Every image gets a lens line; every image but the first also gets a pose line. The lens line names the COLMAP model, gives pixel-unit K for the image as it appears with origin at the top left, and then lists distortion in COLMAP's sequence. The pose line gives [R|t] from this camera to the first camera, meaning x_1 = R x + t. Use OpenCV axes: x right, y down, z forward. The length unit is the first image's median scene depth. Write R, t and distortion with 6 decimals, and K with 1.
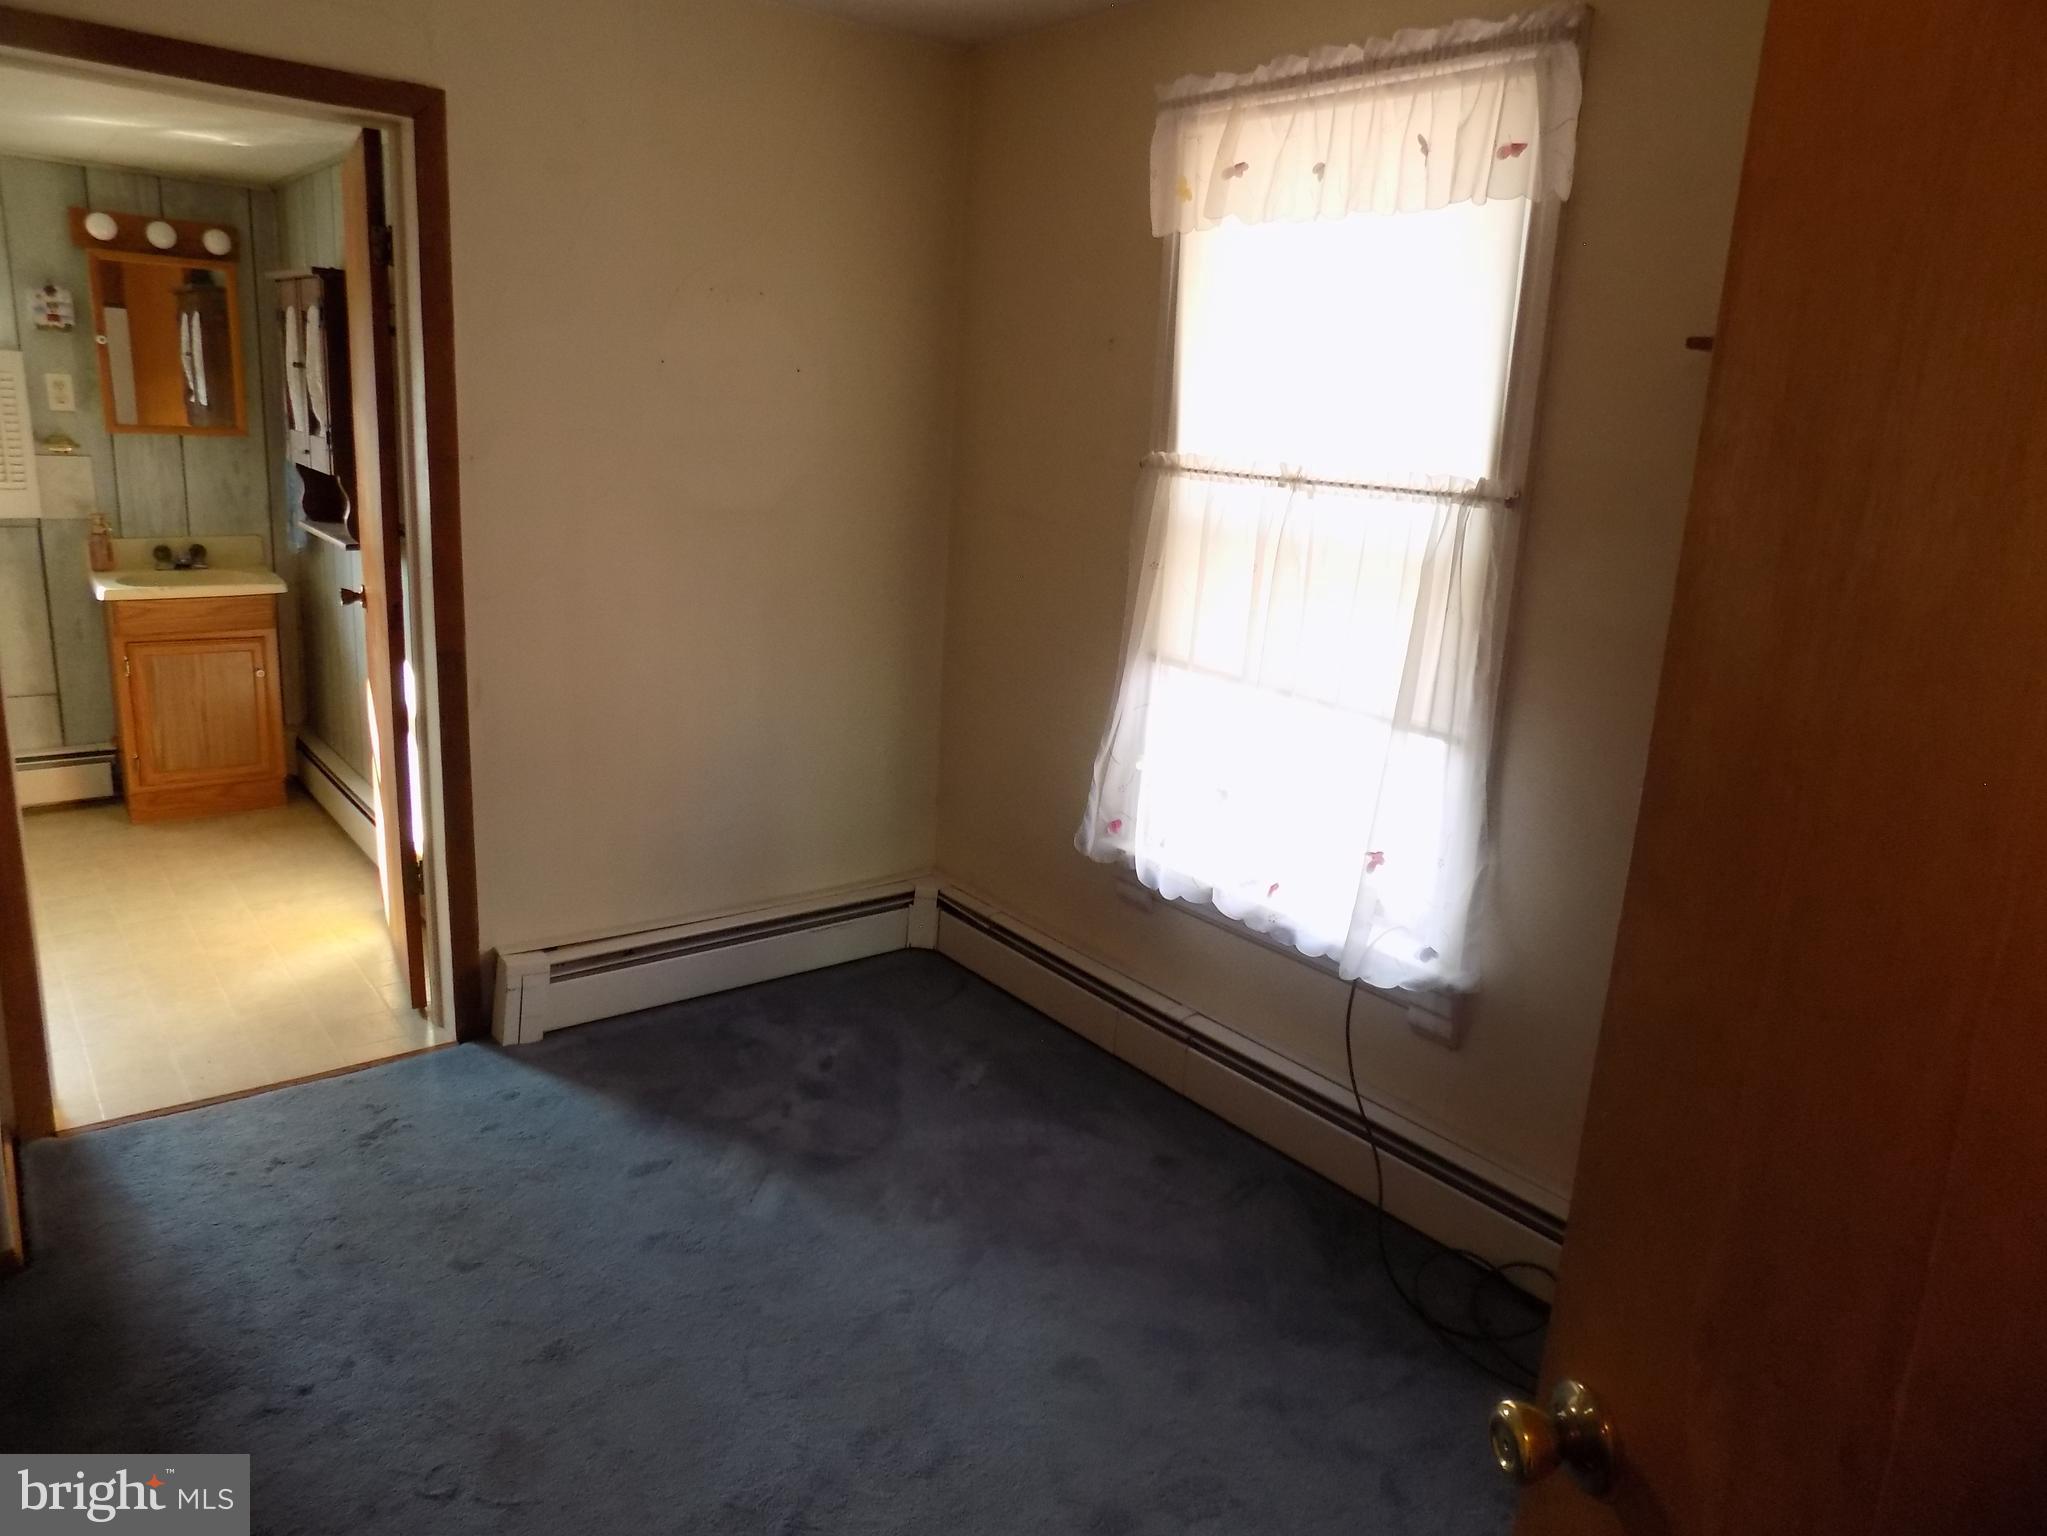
lens RADIAL K [[1390.3, 0, 1035.2], [0, 1390.3, 758.9], [0, 0, 1]] dist [-0.065334, 0.057998]
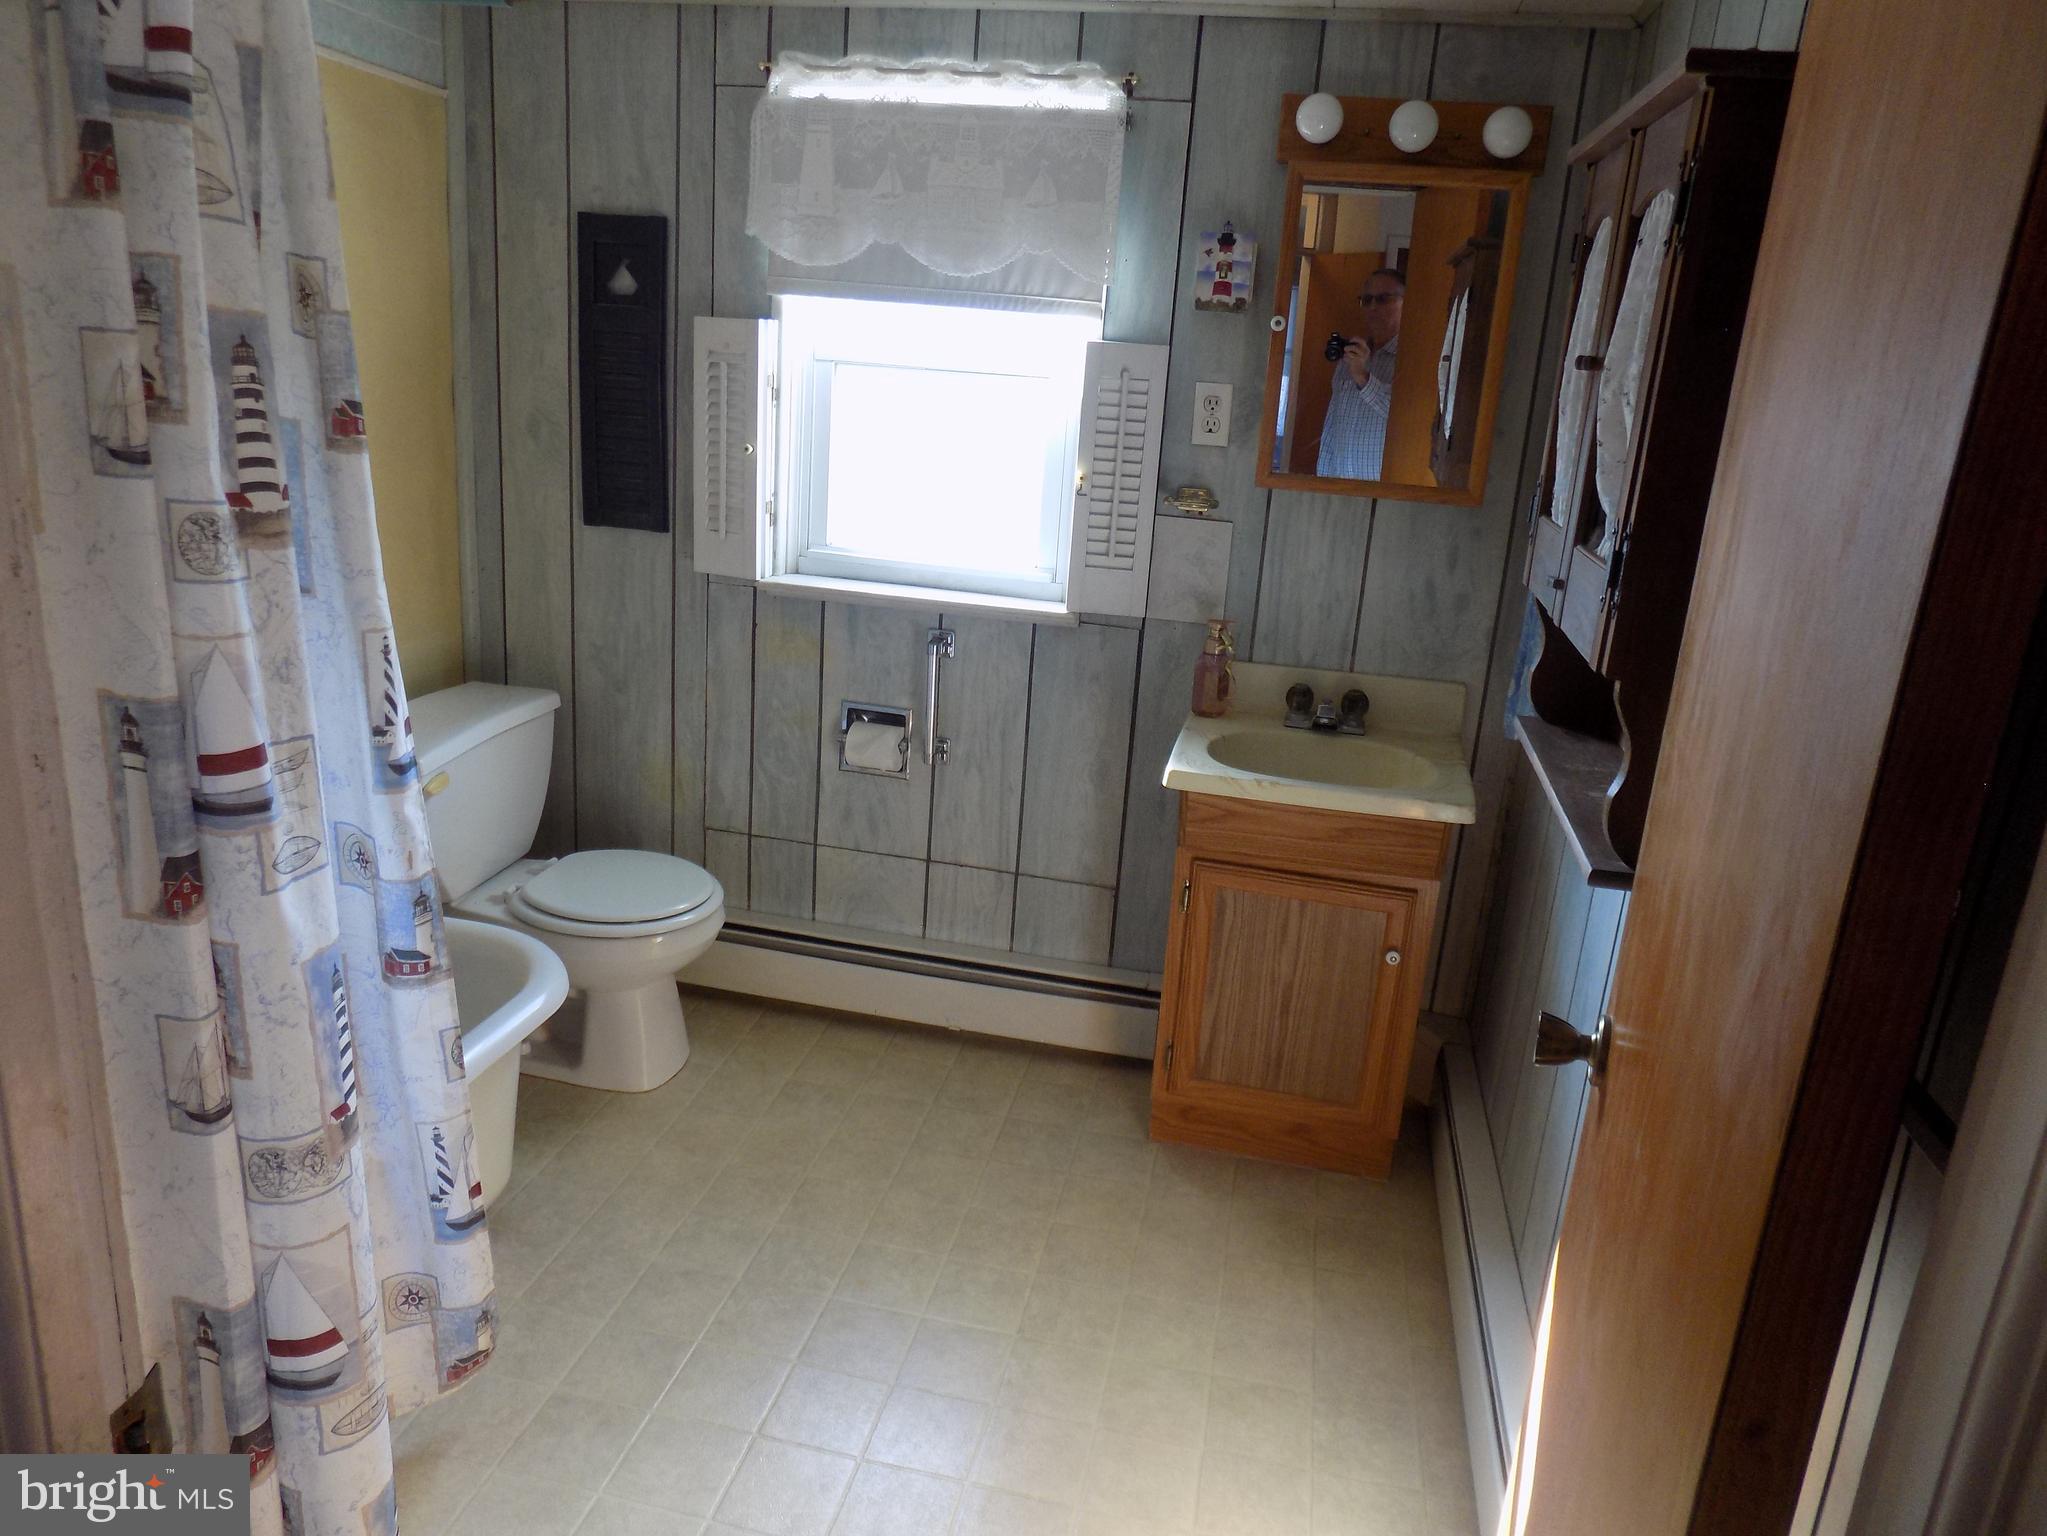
lens RADIAL K [[1390.3, 0, 1030.8], [0, 1390.3, 750.1], [0, 0, 1]] dist [-0.065334, 0.057998]
pose [[0.637384, 0.199950, -0.744152, -0.286135], [-0.219404, 0.972863, 0.073479, -0.152569], [0.738650, 0.116436, 0.663957, 0.555116]]
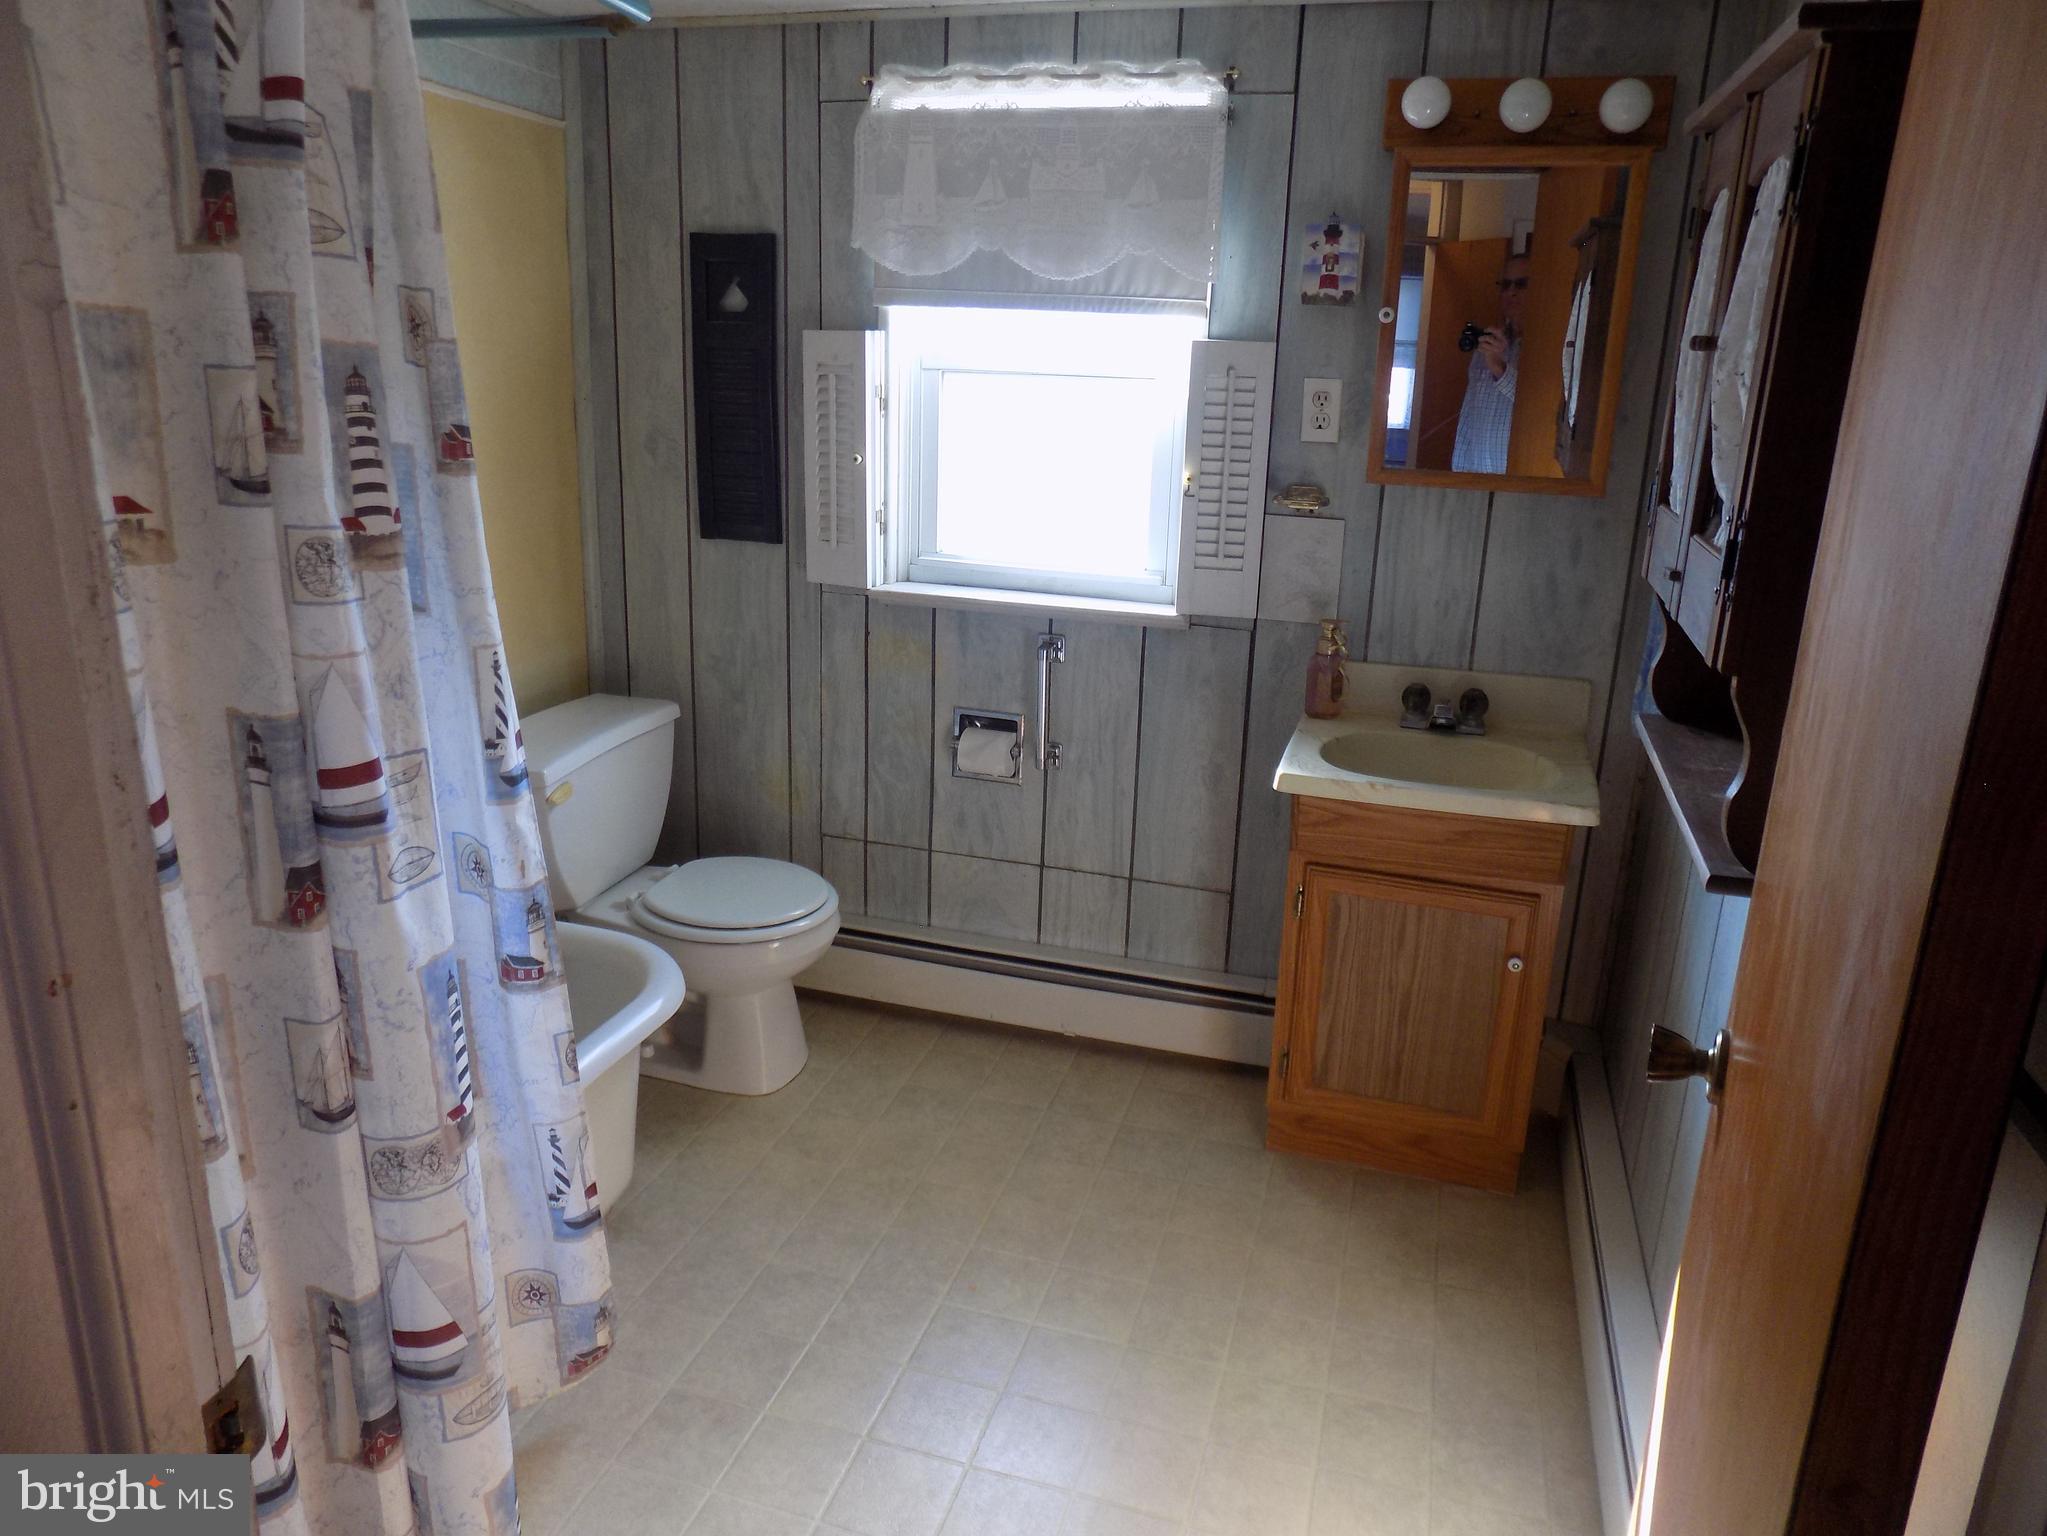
lens RADIAL K [[1390.3, 0, 1027.2], [0, 1390.3, 750.1], [0, 0, 1]] dist [-0.065334, 0.057998]
pose [[0.564264, 0.191383, -0.803106, -0.282691], [-0.200477, 0.975408, 0.091587, -0.155005], [0.800884, 0.109325, 0.588755, 0.564048]]
